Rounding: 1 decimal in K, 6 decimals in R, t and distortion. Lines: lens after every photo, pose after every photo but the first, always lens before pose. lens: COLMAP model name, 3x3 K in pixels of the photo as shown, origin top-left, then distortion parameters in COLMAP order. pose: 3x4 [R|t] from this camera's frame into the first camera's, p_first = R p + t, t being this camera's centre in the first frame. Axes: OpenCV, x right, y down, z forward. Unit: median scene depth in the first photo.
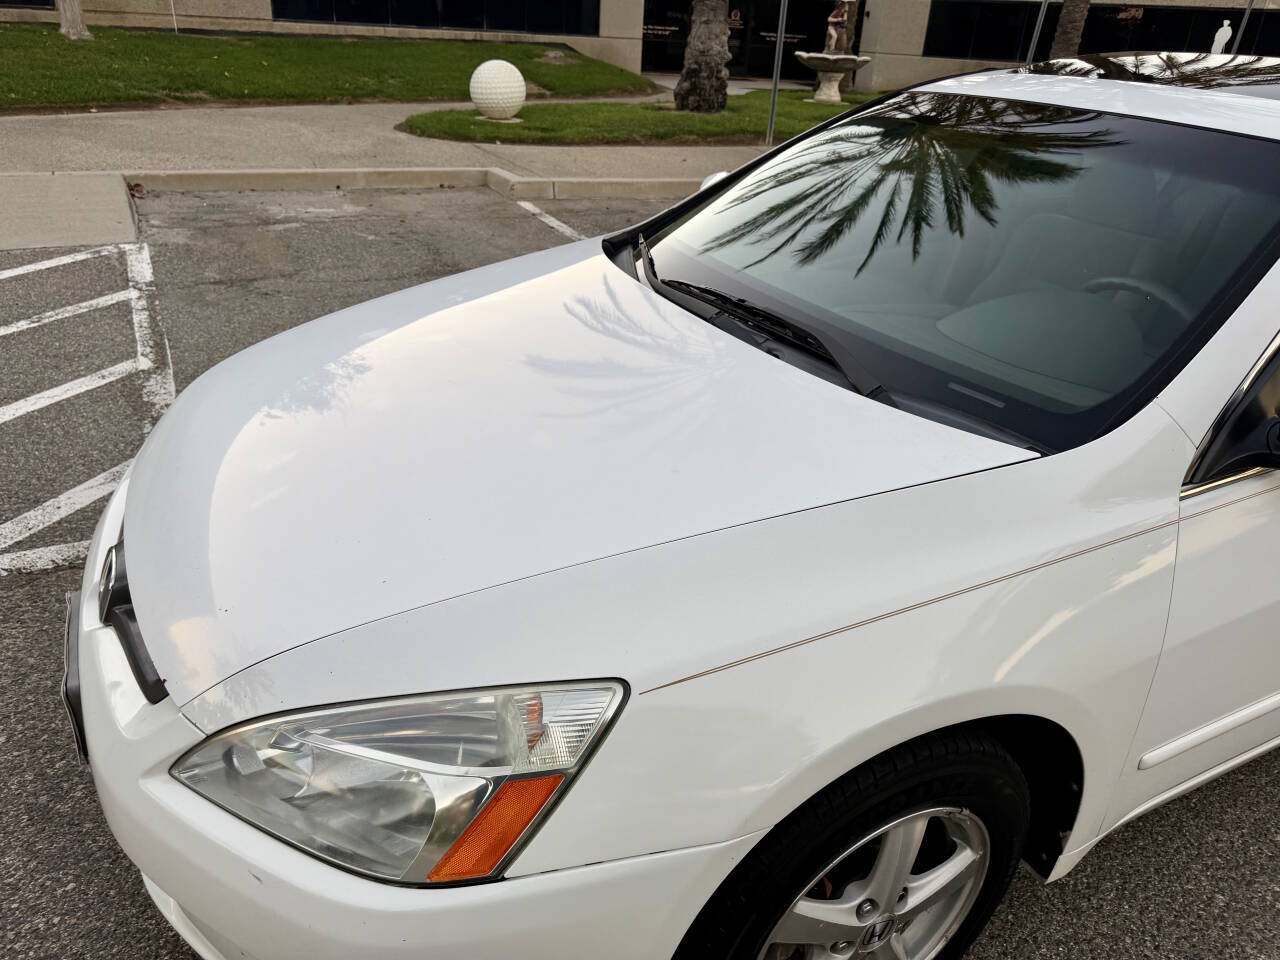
lens RADIAL K [[914.8, 0, 635.6], [0, 914.8, 479.1], [0, 0, 1]] dist [0.004666, -0.005243]
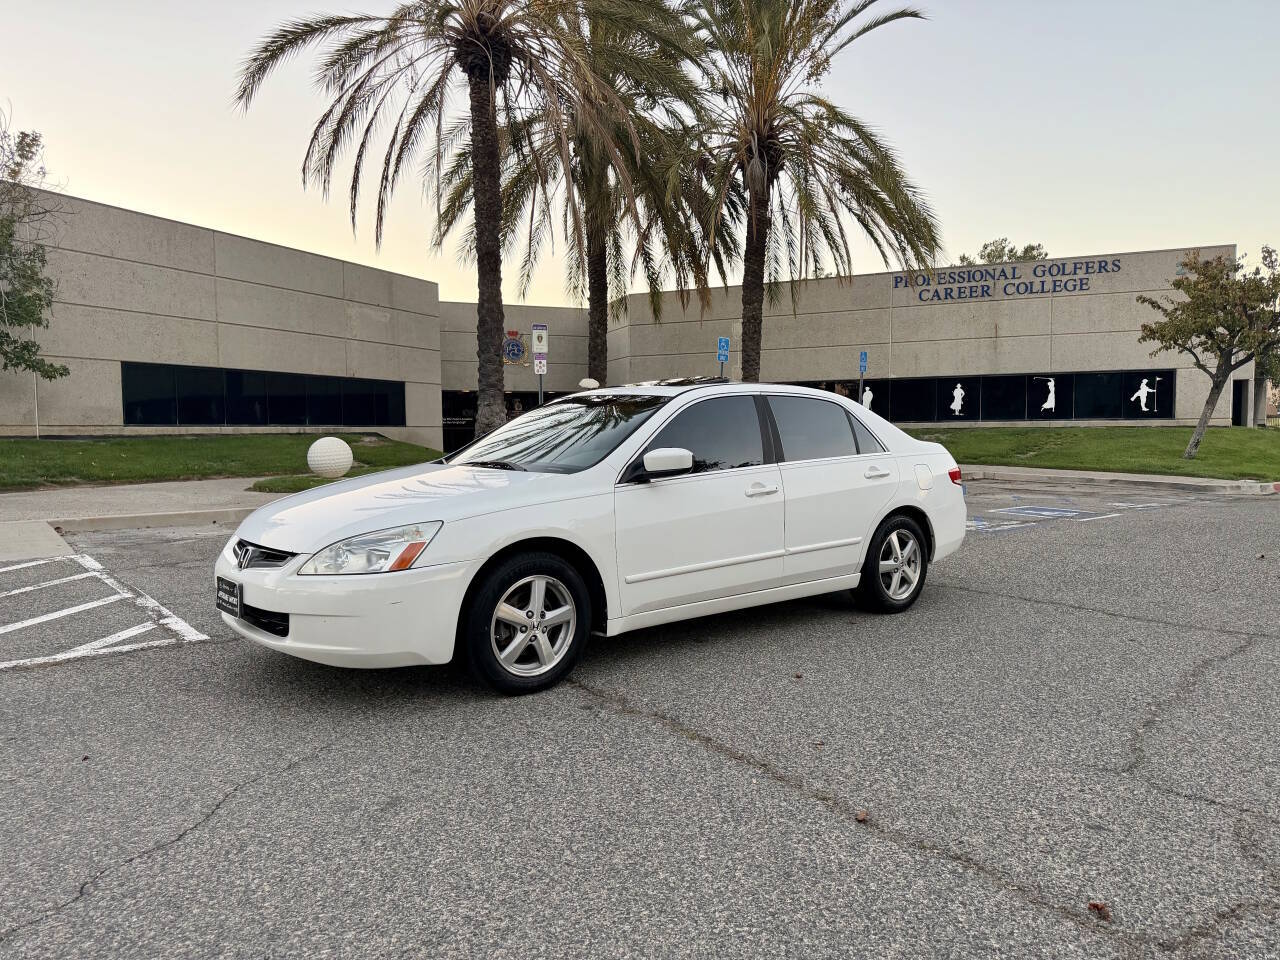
lens RADIAL K [[902.1, 0, 649.2], [0, 902.1, 481.5], [0, 0, 1]] dist [0.056460, -0.068221]
pose [[0.971584, -0.075826, 0.224221, -0.000466], [0.155710, 0.918213, -0.364198, 0.135914], [-0.178267, 0.388762, 0.903928, -0.219881]]
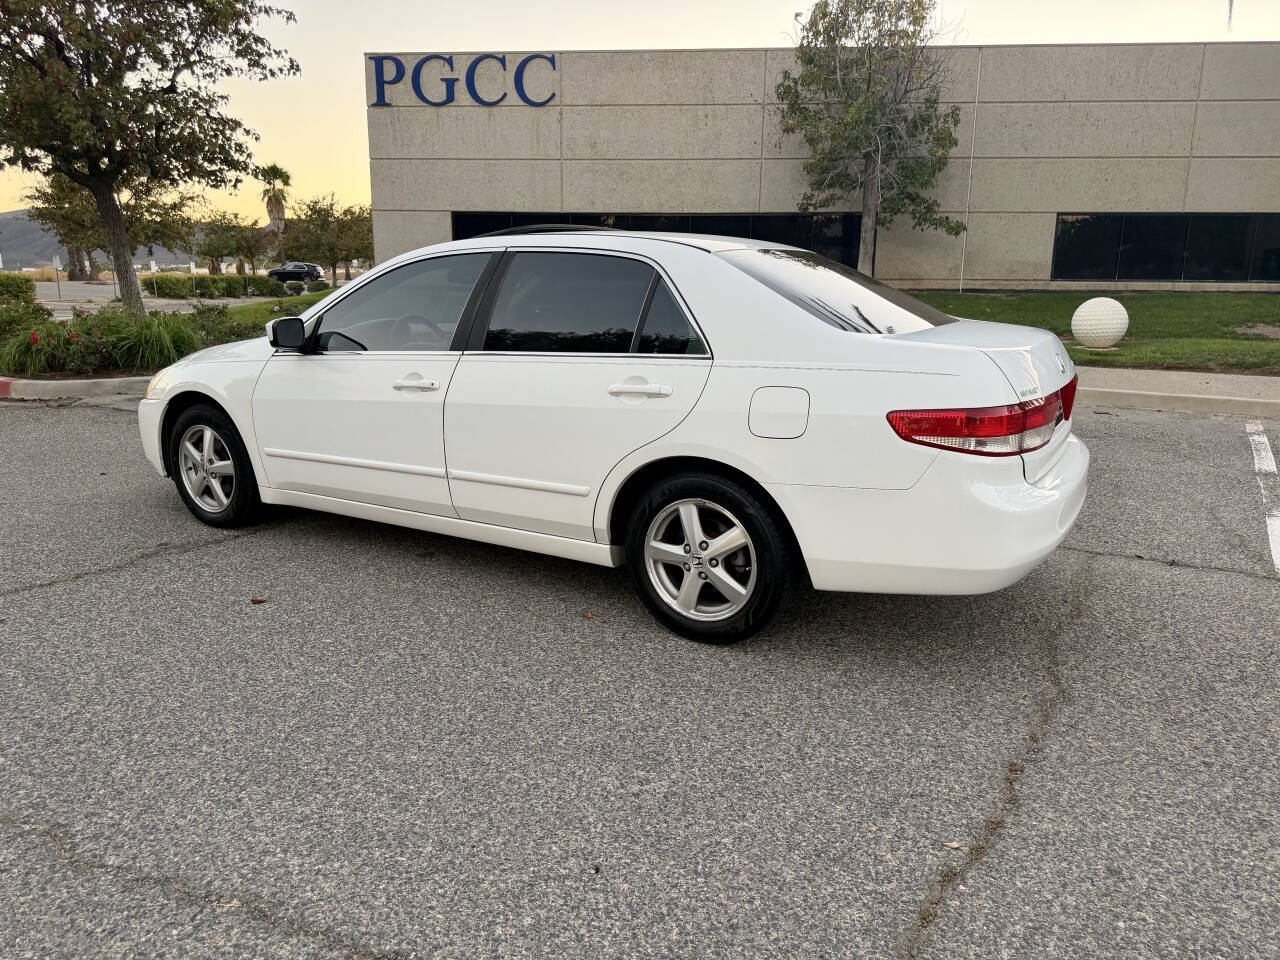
lens RADIAL K [[914.5, 0, 640.0], [0, 914.5, 480.0], [0, 0, 1]] dist [0.039473, -0.049797]
pose [[0.522127, 0.131868, -0.842611, 0.458270], [-0.356059, 0.931460, -0.074860, 0.023479], [0.774987, 0.339106, 0.533294, 0.049220]]
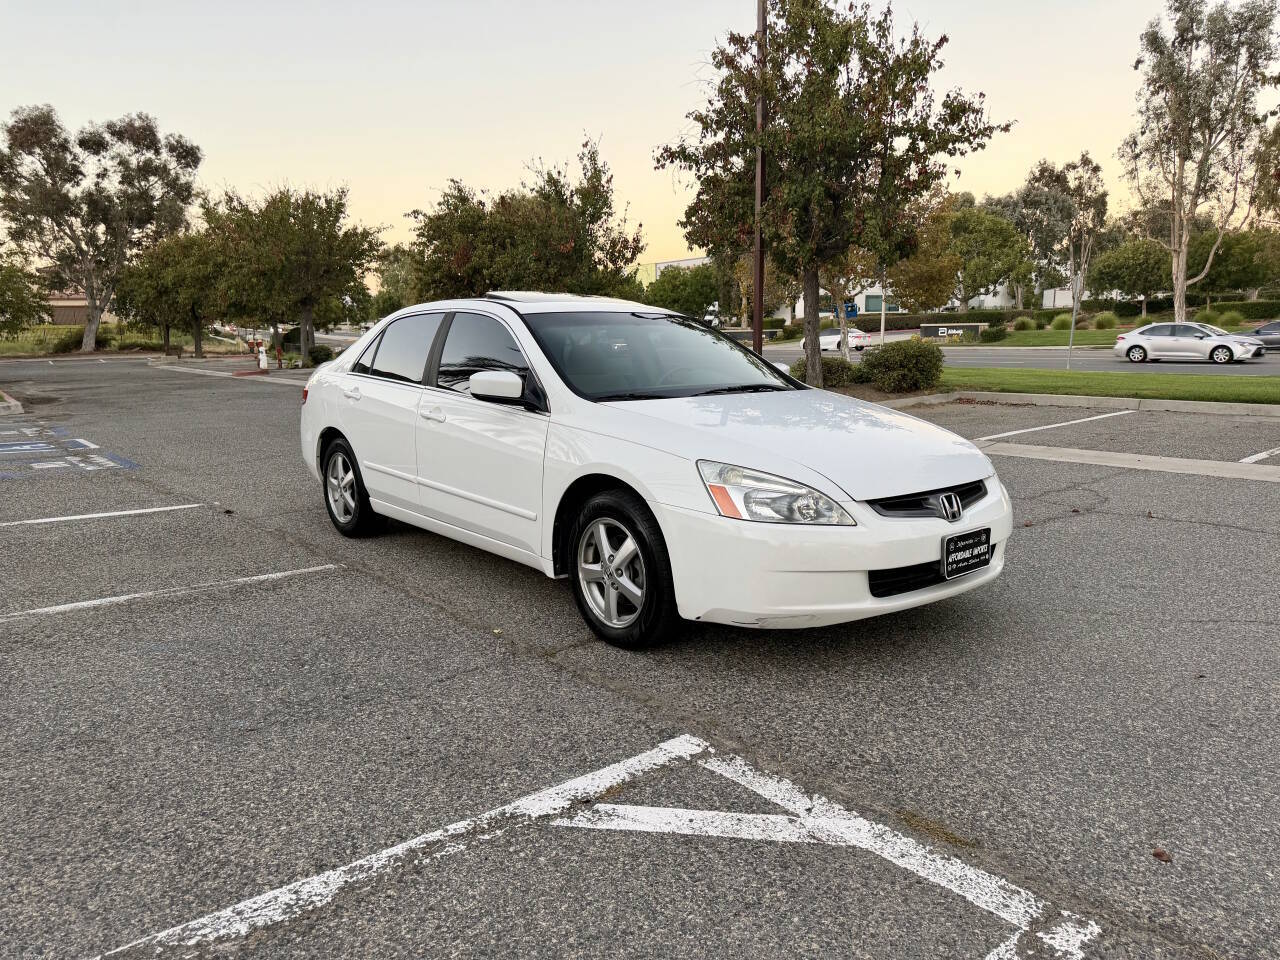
lens RADIAL K [[893.3, 0, 637.9], [0, 893.3, 494.7], [0, 0, 1]] dist [-0.001865, -0.008632]
pose [[-0.218190, -0.231154, 0.948135, -0.314813], [0.424947, 0.852098, 0.305532, -0.115044], [-0.878529, 0.469571, -0.087691, 0.235168]]
